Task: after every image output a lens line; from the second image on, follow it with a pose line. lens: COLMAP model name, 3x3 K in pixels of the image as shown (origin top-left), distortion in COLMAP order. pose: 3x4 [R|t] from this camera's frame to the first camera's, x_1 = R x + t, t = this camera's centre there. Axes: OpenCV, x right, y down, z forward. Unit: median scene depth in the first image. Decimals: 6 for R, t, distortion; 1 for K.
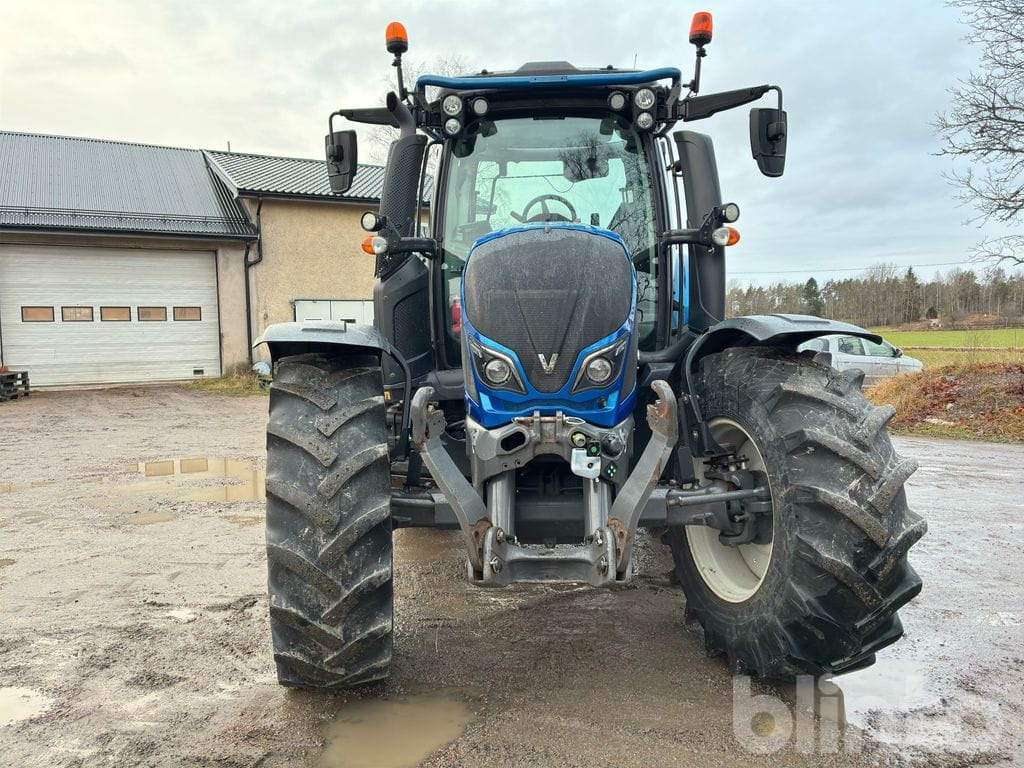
lens RADIAL K [[757.5, 0, 510.5], [0, 757.5, 386.1], [0, 0, 1]] dist [0.059909, -0.063374]
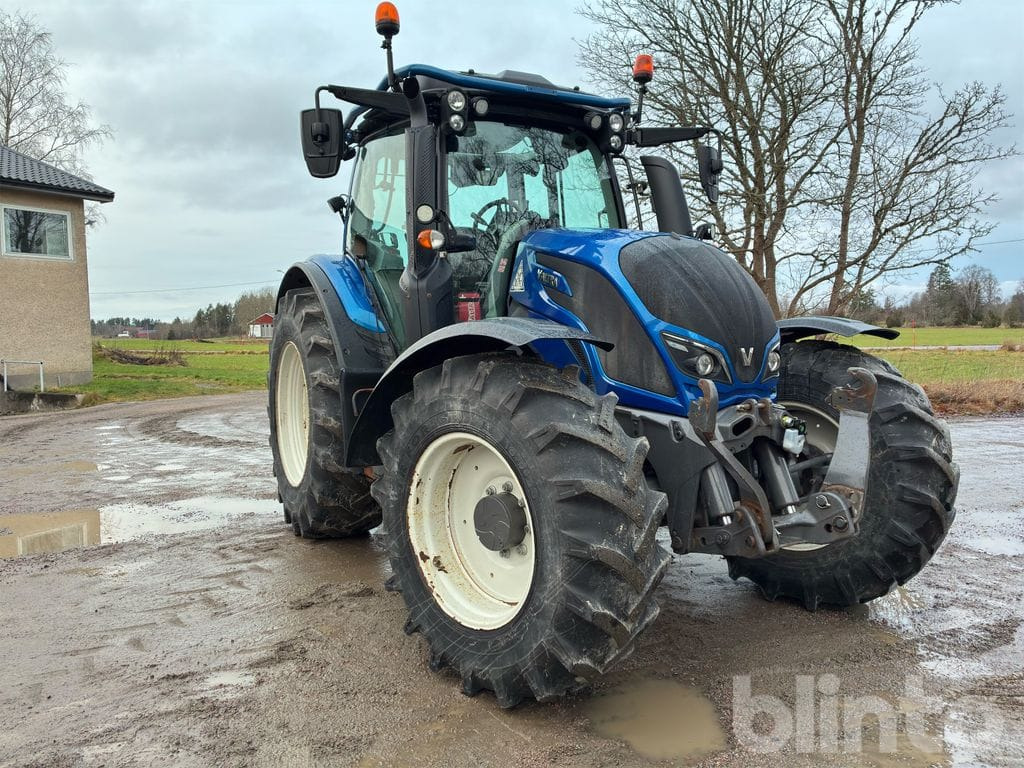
lens RADIAL K [[757.5, 0, 507.8], [0, 757.5, 382.7], [0, 0, 1]] dist [0.059909, -0.063374]
pose [[0.856895, -0.031952, 0.514500, -0.542647], [0.039731, 0.999202, -0.004120, -0.000006], [-0.513957, 0.023972, 0.857481, 0.137867]]
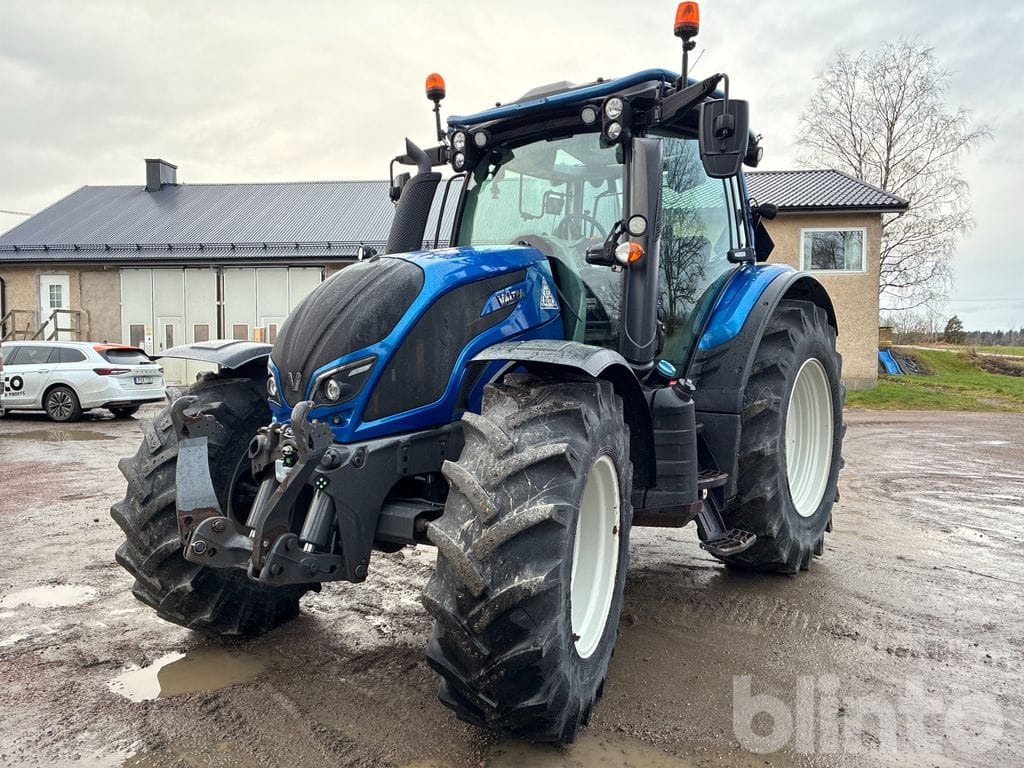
lens RADIAL K [[757.5, 0, 515.6], [0, 757.5, 384.6], [0, 0, 1]] dist [0.059909, -0.063374]
pose [[0.831894, 0.044831, -0.553120, 0.612104], [-0.054141, 0.998533, -0.000496, -0.027273], [0.552286, 0.030359, 0.833101, 0.155651]]
